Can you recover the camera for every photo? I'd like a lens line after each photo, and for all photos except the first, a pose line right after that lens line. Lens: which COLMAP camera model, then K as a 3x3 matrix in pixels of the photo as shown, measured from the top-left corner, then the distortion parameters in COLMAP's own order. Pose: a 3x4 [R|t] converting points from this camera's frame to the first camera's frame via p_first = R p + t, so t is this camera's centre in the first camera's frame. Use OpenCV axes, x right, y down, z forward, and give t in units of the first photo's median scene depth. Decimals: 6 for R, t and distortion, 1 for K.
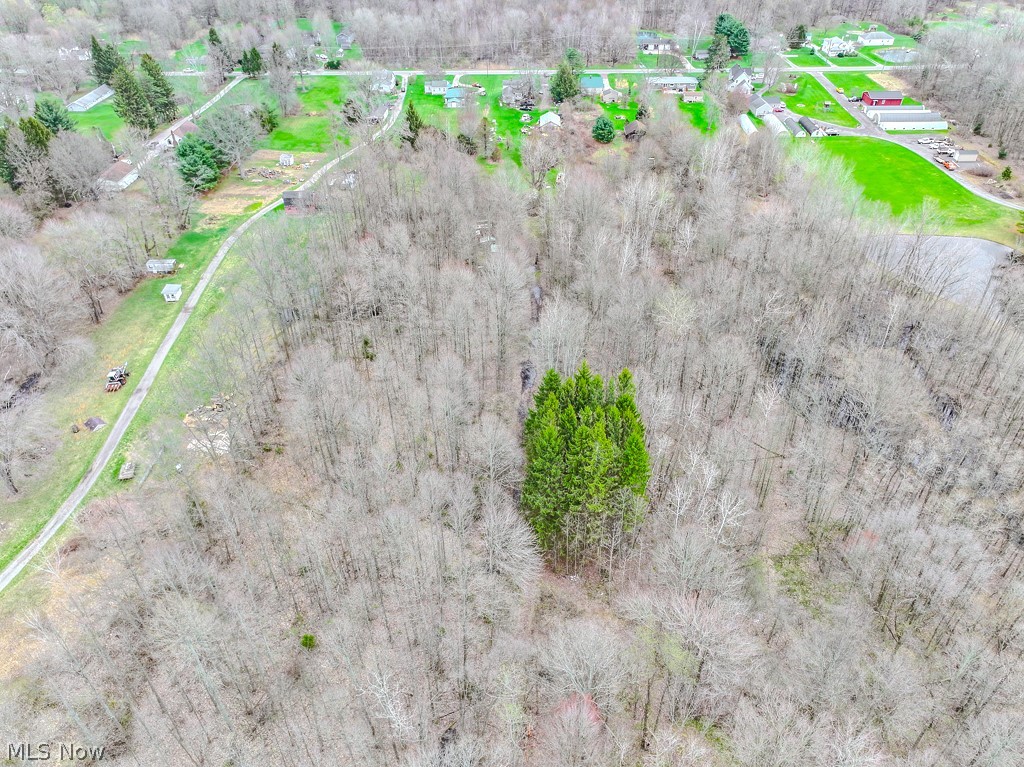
lens RADIAL K [[727.6, 0, 510.6], [0, 727.6, 383.1], [0, 0, 1]] dist [-0.005051, 0.023662]
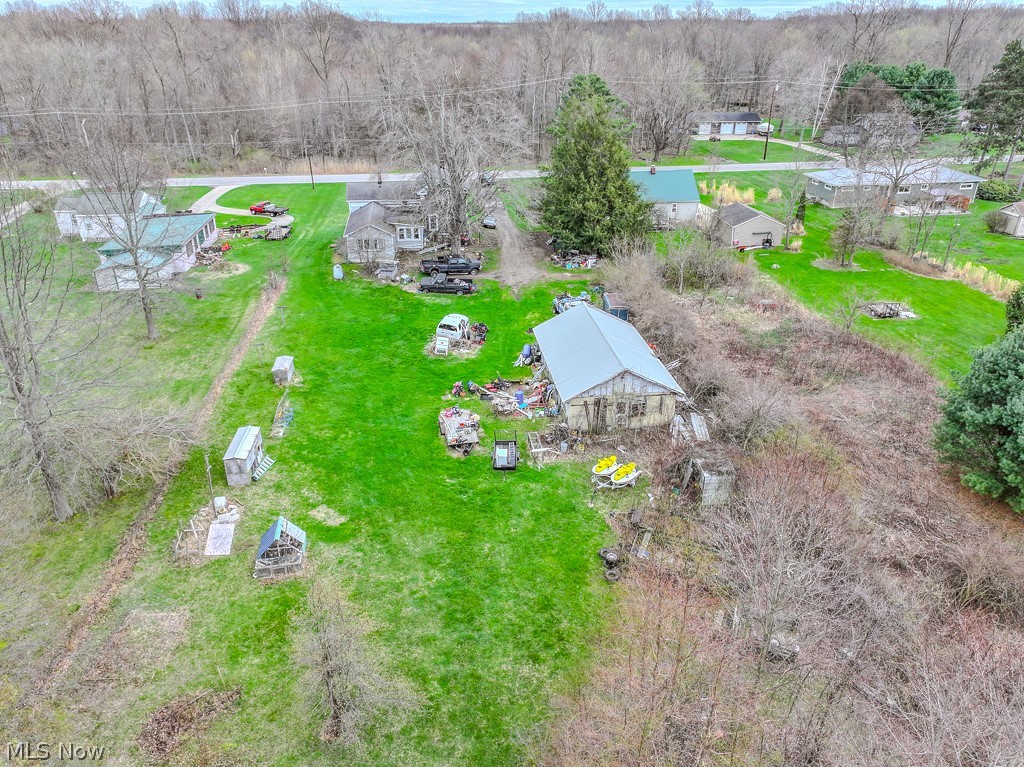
lens RADIAL K [[727.6, 0, 511.8], [0, 727.6, 387.2], [0, 0, 1]] dist [-0.005051, 0.023662]
pose [[0.987918, -0.055931, 0.144530, 0.006263], [0.081709, 0.980433, -0.179095, -0.293620], [-0.131685, 0.188740, 0.973158, 0.755673]]
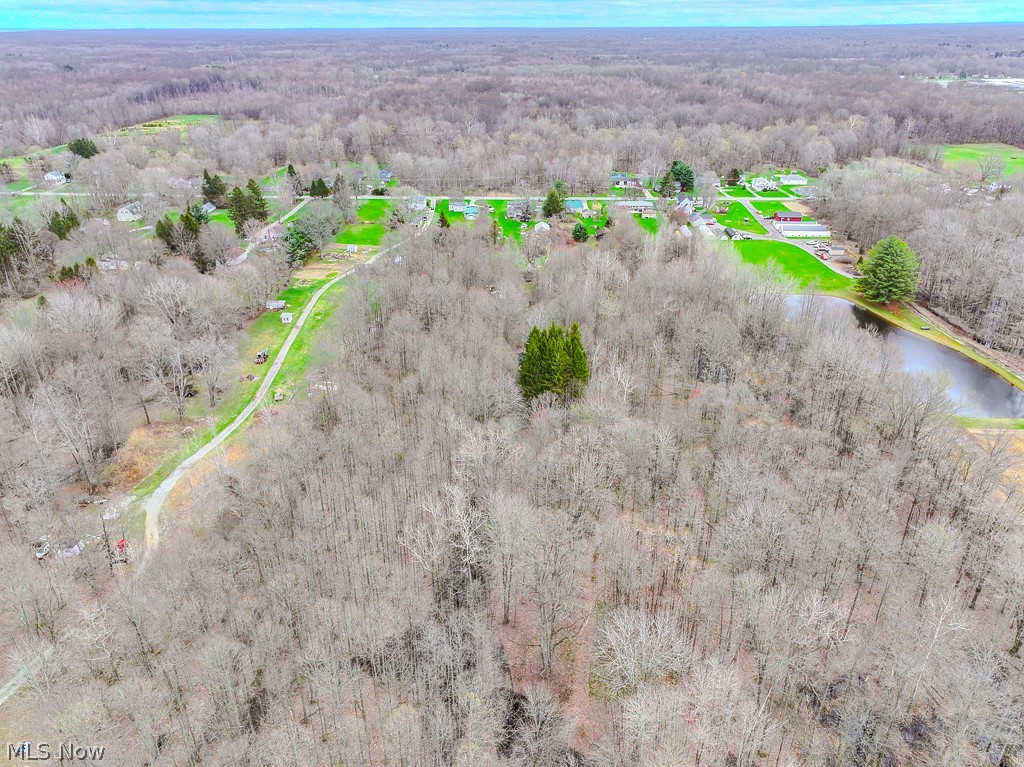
lens RADIAL K [[727.6, 0, 512.4], [0, 727.6, 383.5], [0, 0, 1]] dist [-0.005051, 0.023662]
pose [[0.999935, 0.011302, 0.001156, 0.000432], [-0.010899, 0.983027, -0.183135, 0.161485], [-0.003206, 0.183111, 0.983087, -0.261908]]
